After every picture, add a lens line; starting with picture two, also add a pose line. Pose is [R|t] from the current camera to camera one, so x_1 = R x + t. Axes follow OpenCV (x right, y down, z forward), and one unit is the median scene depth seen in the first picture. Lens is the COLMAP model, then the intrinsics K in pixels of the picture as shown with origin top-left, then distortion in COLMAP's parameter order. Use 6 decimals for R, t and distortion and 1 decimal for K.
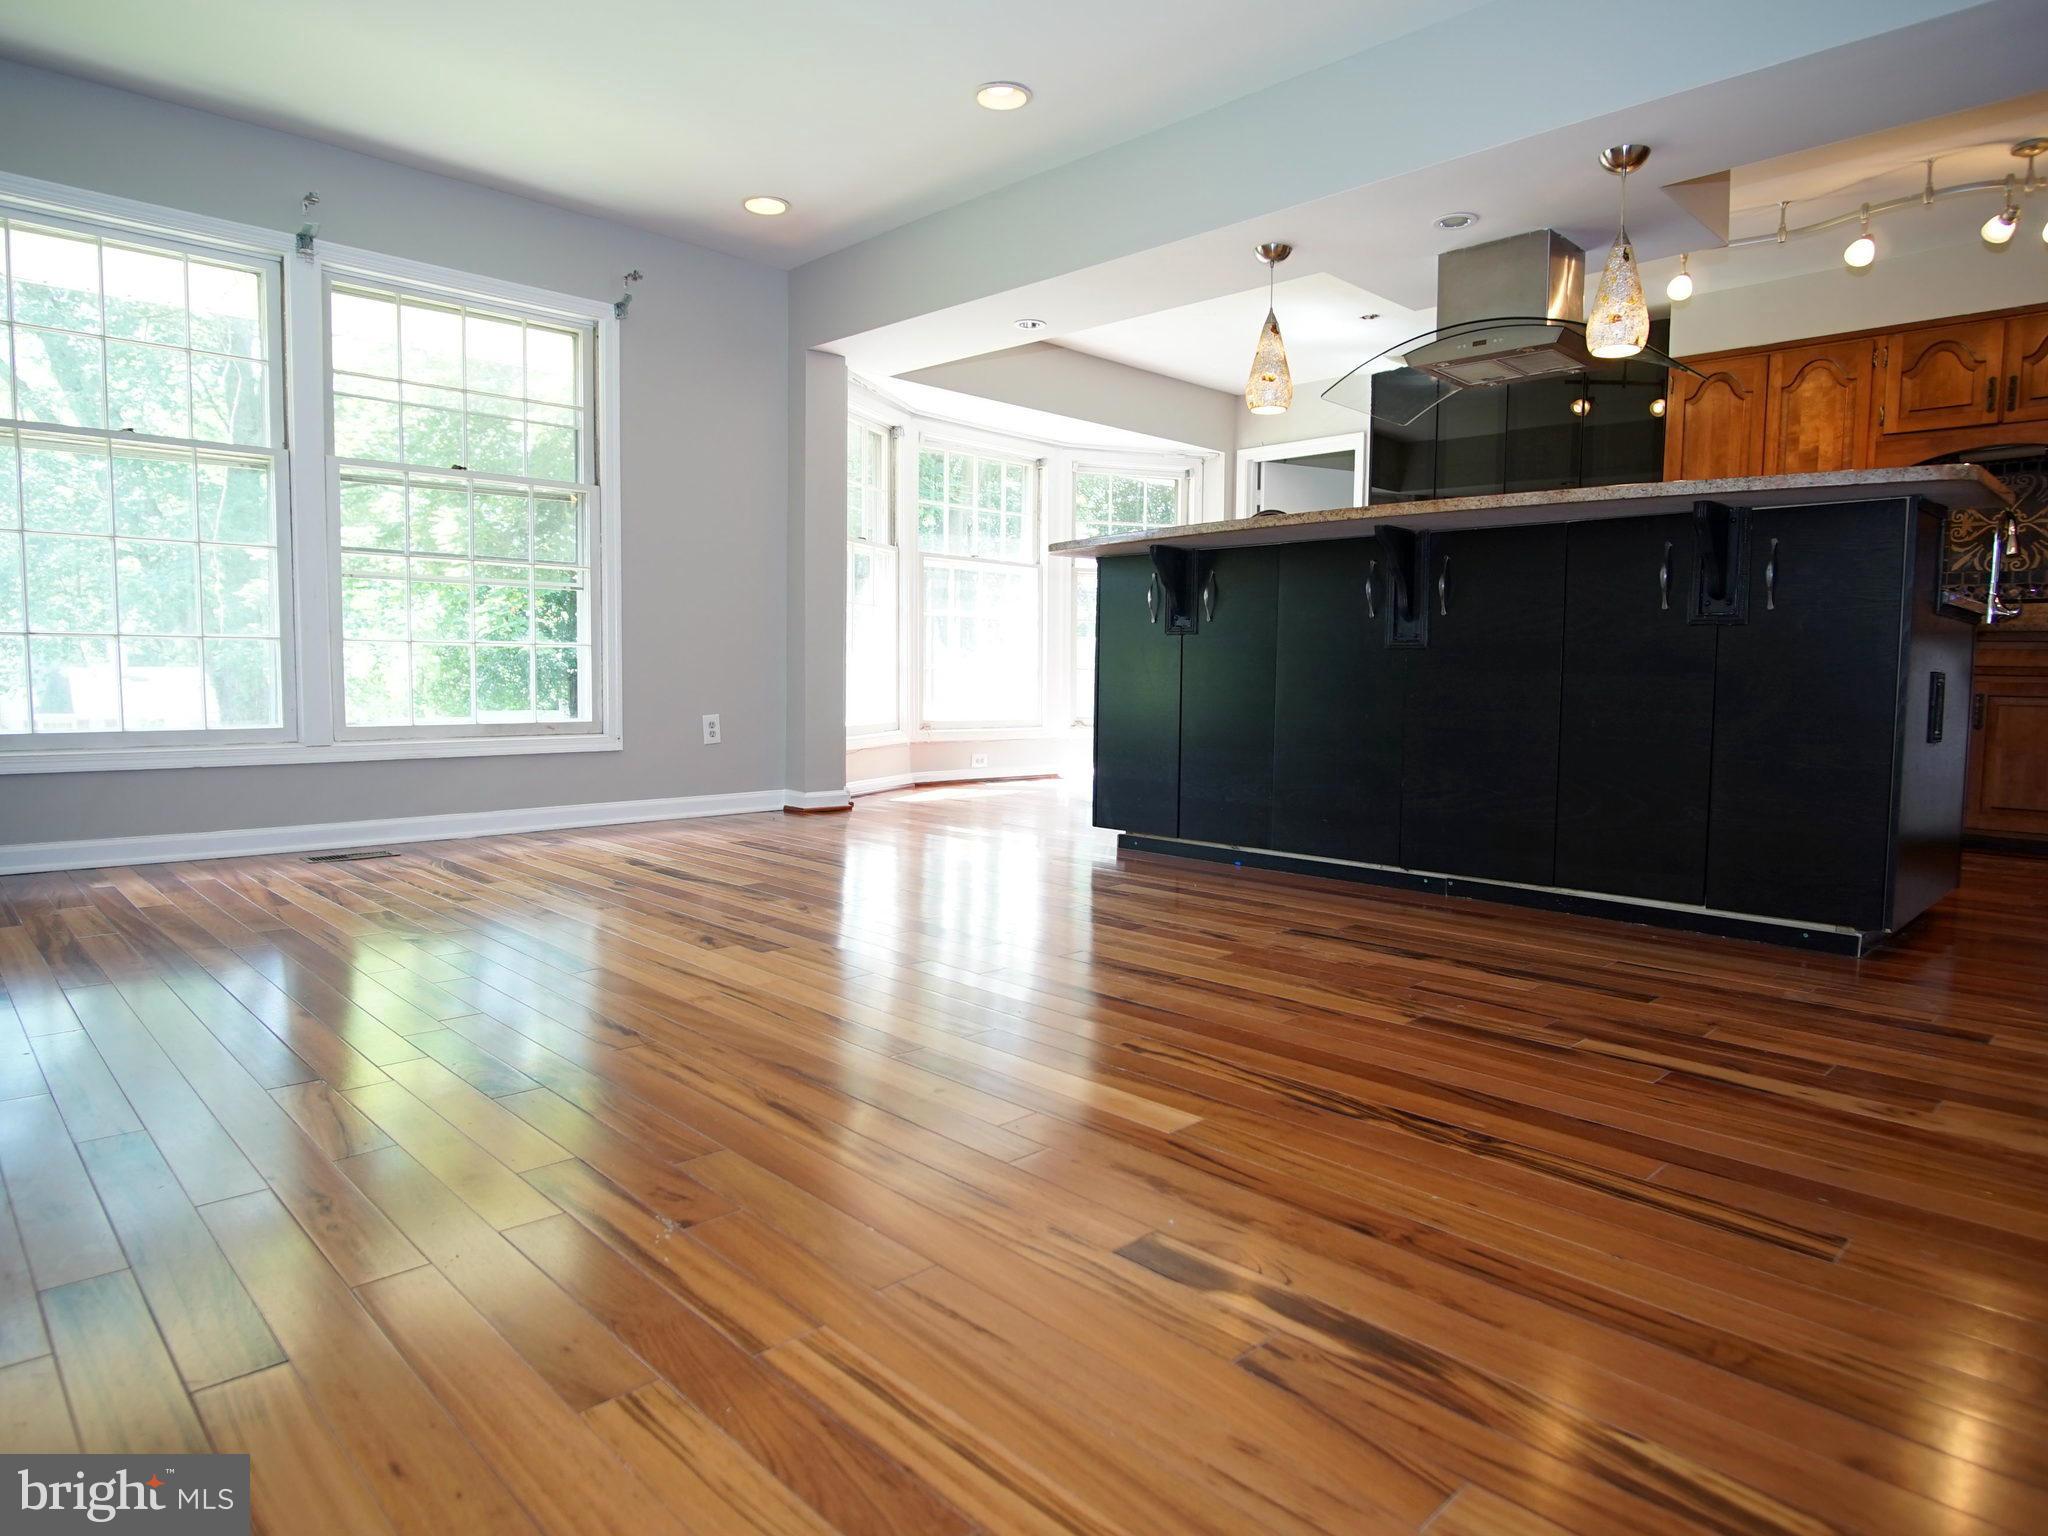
lens RADIAL K [[1227.3, 0, 1019.4], [0, 1227.3, 760.3], [0, 0, 1]] dist [-0.029654, 0.000617]
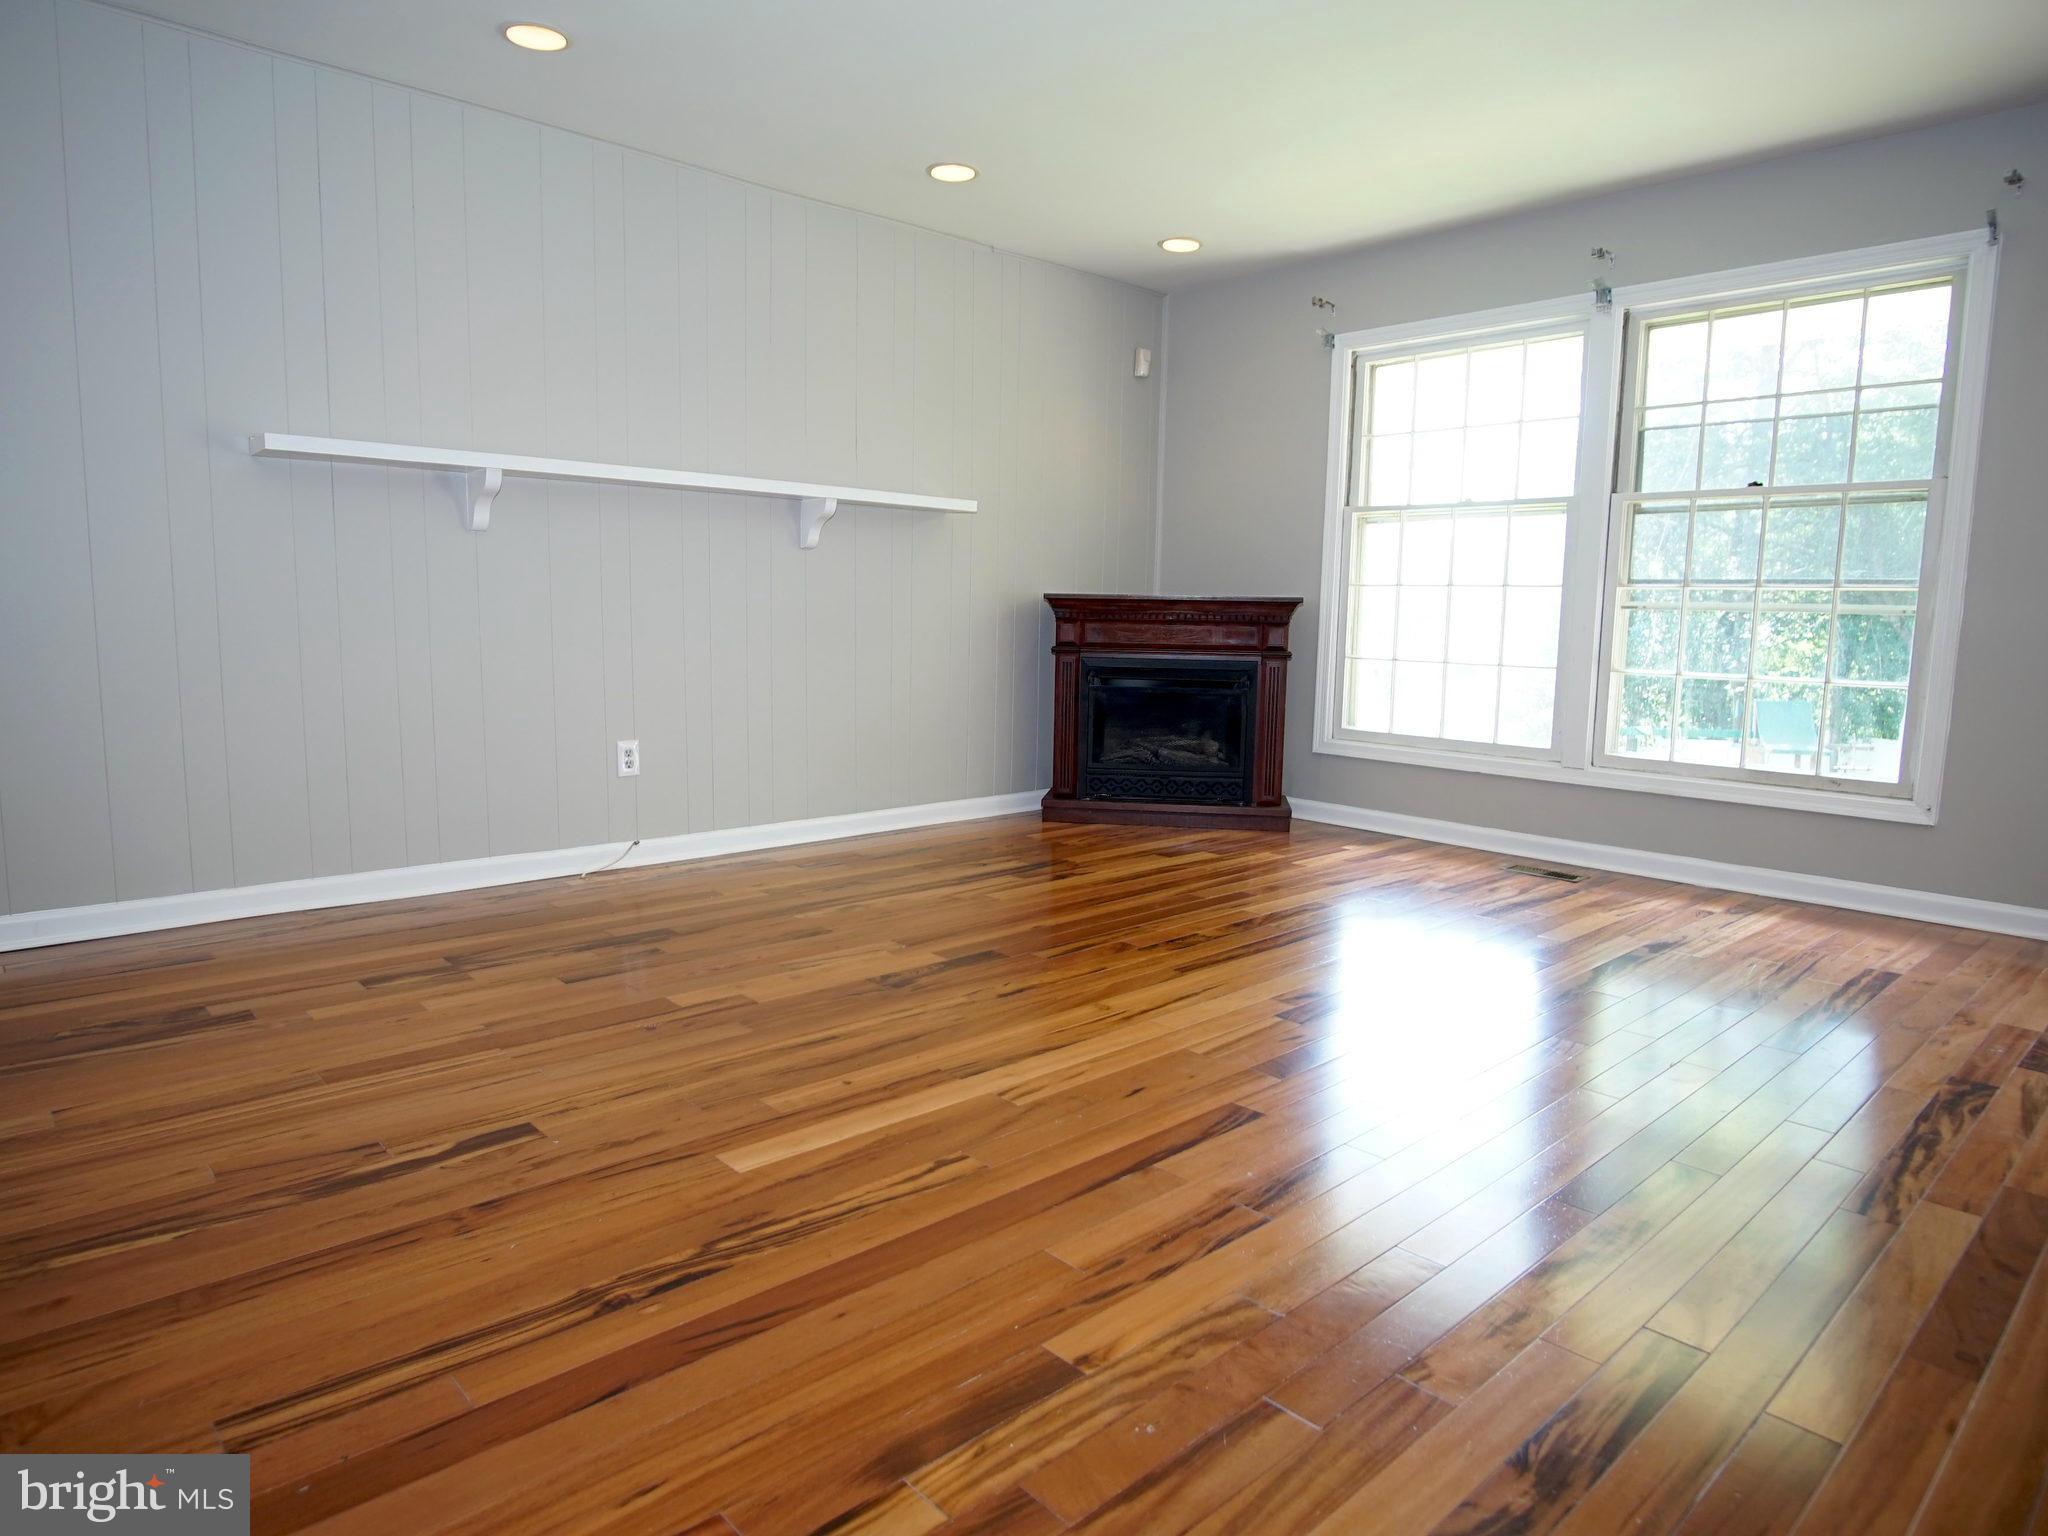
lens RADIAL K [[1227.3, 0, 1017.2], [0, 1227.3, 771.5], [0, 0, 1]] dist [-0.029654, 0.000617]
pose [[-0.026704, 0.119742, -0.992446, 0.969411], [-0.092108, 0.988282, 0.121718, -0.181416], [0.995391, 0.094662, -0.015362, 0.997633]]
